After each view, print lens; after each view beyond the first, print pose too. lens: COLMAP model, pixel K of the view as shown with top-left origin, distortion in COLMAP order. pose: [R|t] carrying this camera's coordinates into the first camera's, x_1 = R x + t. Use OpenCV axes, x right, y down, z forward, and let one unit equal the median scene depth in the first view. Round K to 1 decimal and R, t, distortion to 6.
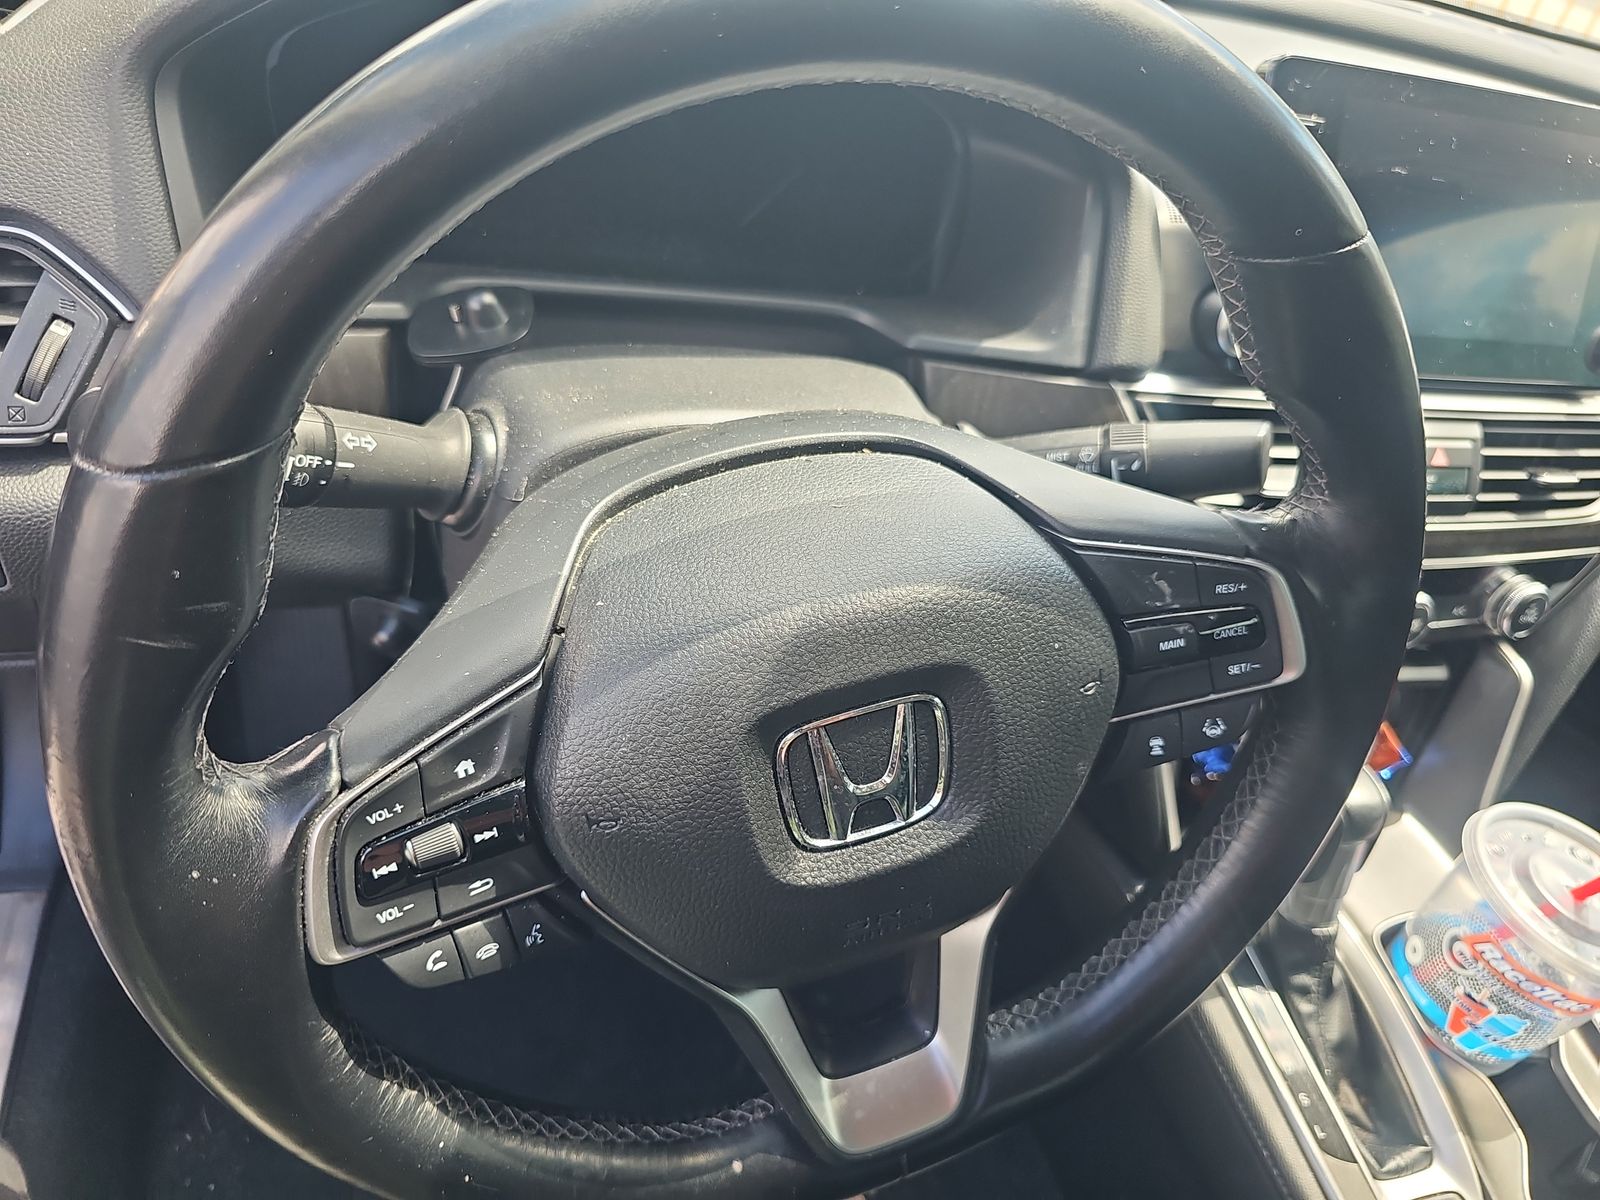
lens RADIAL K [[1132.9, 0, 800.0], [0, 1132.9, 600.0], [0, 0, 1]] dist [0.036387, -0.040642]
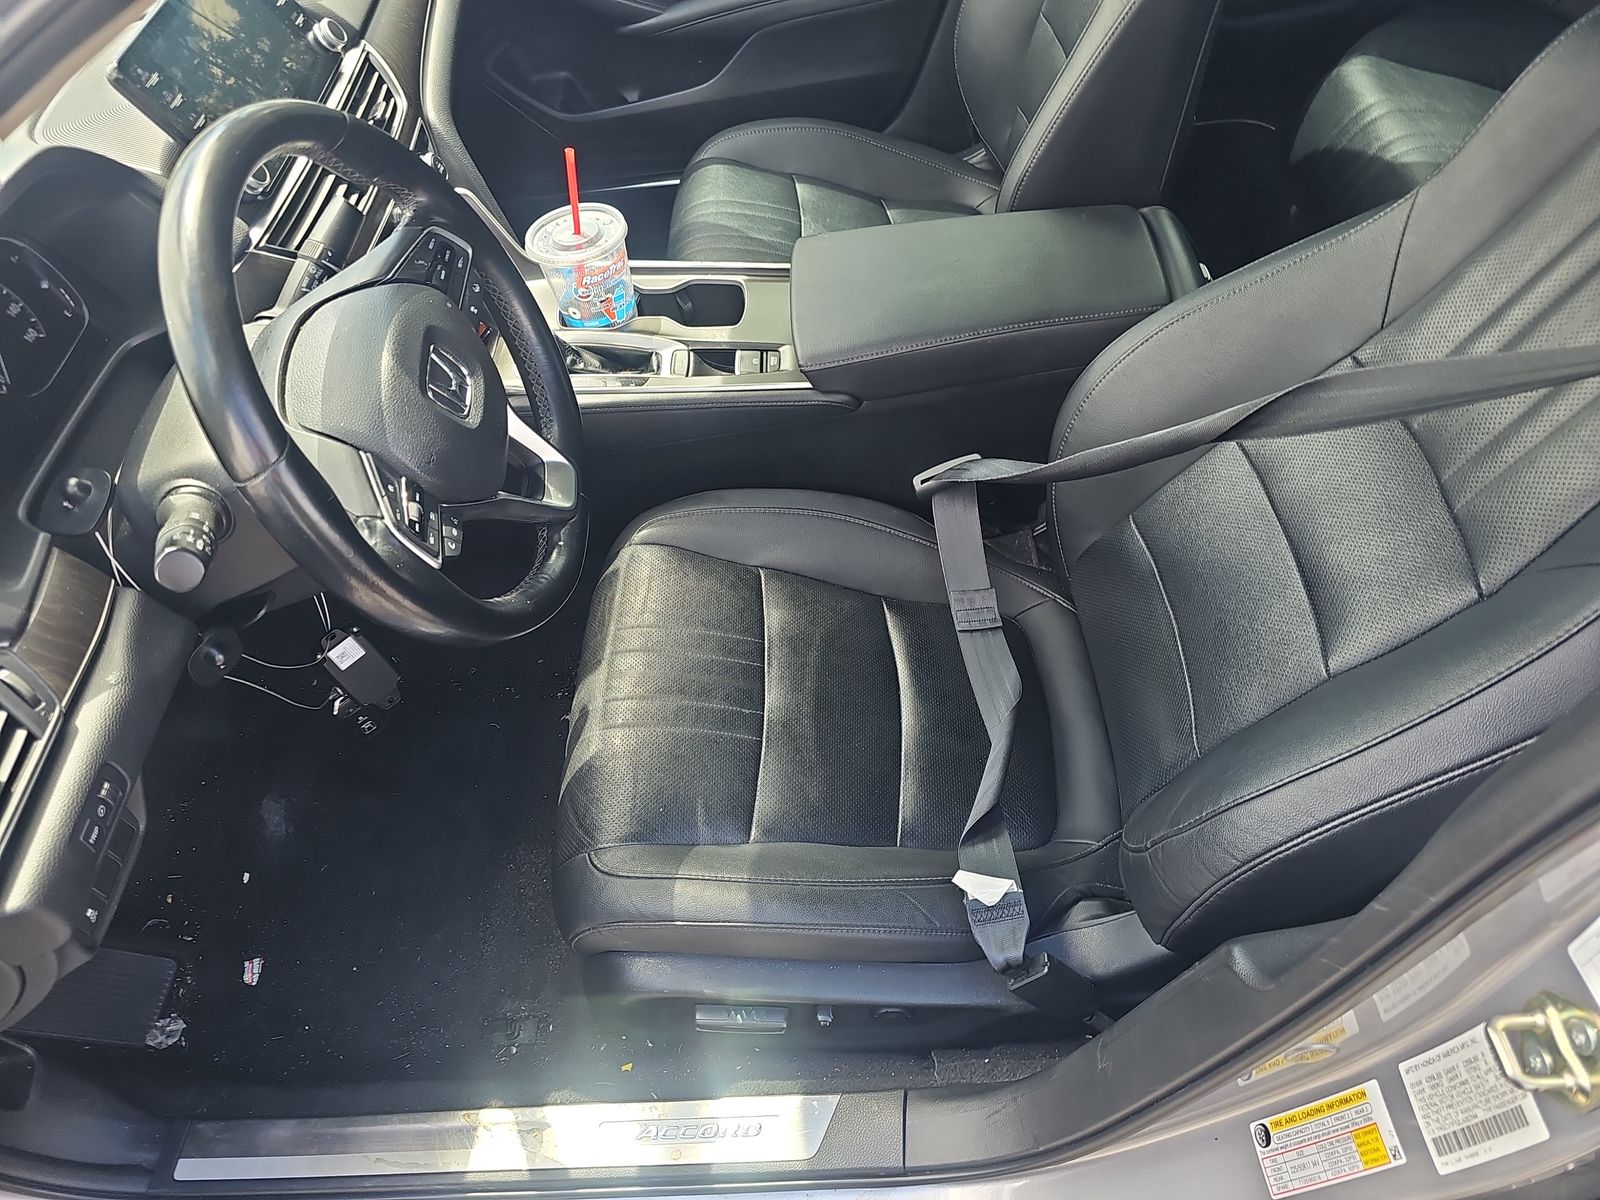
lens RADIAL K [[1132.9, 0, 800.0], [0, 1132.9, 600.0], [0, 0, 1]] dist [0.036387, -0.040642]
pose [[0.248025, -0.880256, 0.404515, -0.653002], [0.756226, 0.436906, 0.487068, -0.154316], [-0.605479, 0.185100, 0.774037, -0.735688]]
